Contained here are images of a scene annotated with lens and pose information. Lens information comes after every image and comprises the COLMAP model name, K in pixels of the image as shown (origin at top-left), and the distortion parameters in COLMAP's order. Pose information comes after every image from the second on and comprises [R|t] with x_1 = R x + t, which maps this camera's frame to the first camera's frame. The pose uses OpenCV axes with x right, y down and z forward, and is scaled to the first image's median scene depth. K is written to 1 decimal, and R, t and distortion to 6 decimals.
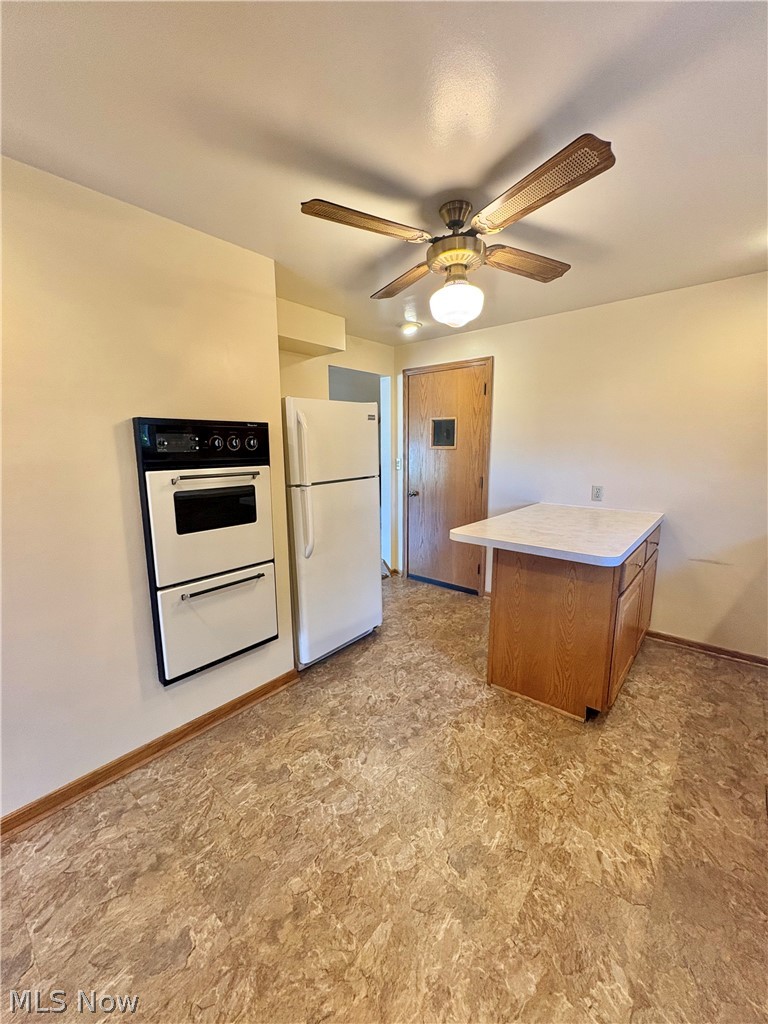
lens RADIAL K [[408.8, 0, 385.0], [0, 408.8, 511.9], [0, 0, 1]] dist [0.001331, 0.000092]
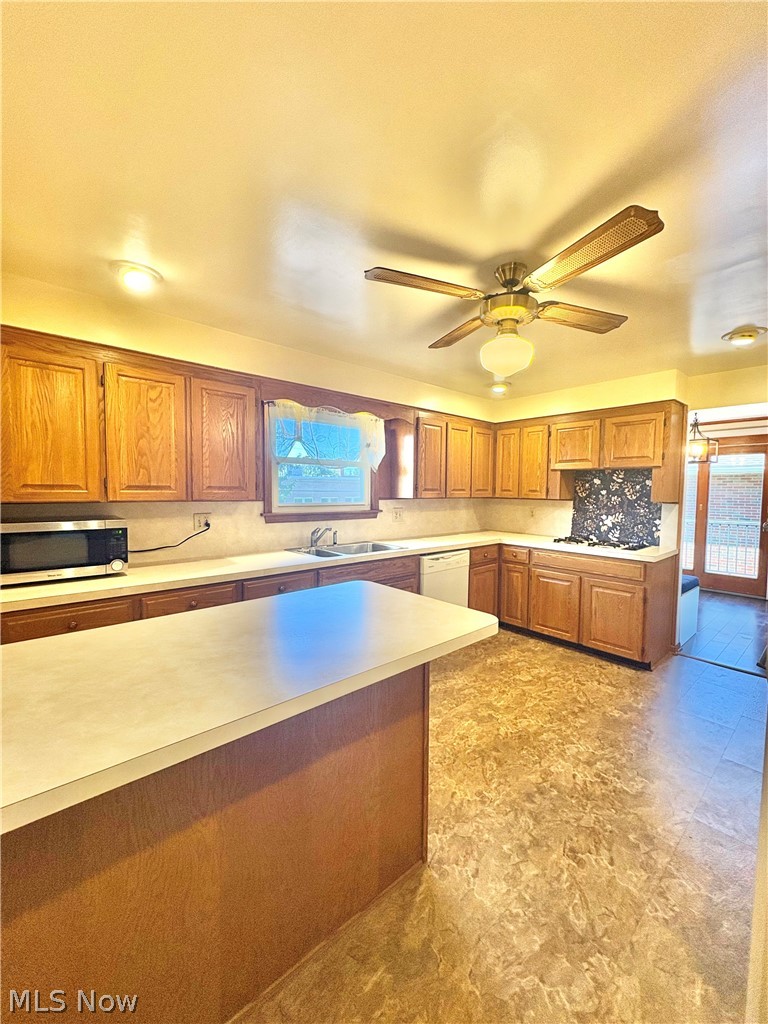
lens RADIAL K [[408.8, 0, 385.0], [0, 408.8, 511.9], [0, 0, 1]] dist [0.001331, 0.000092]
pose [[-0.989089, -0.009241, 0.147028, 0.312700], [0.023576, 0.975239, 0.219895, -0.348669], [-0.145420, 0.220962, -0.964380, 2.089834]]
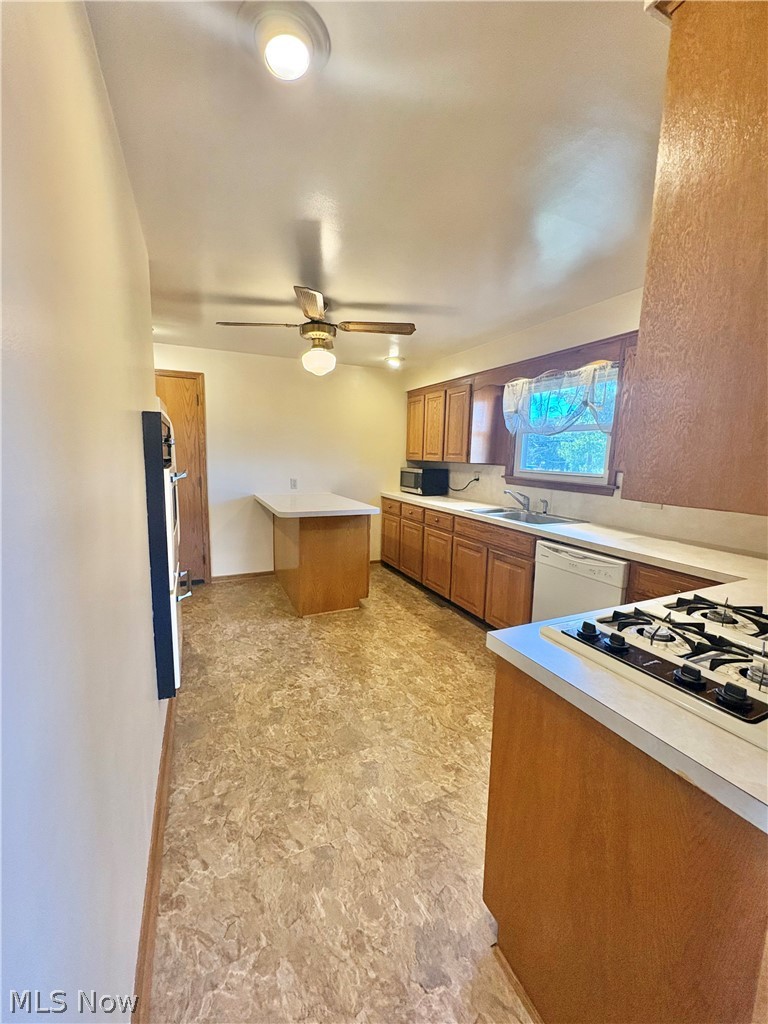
lens RADIAL K [[408.8, 0, 385.0], [0, 408.8, 511.9], [0, 0, 1]] dist [0.001331, 0.000092]
pose [[0.420884, -0.110351, 0.900377, -1.196046], [0.124431, 0.990214, 0.063196, 0.004197], [-0.898540, 0.085437, 0.430496, 0.126992]]
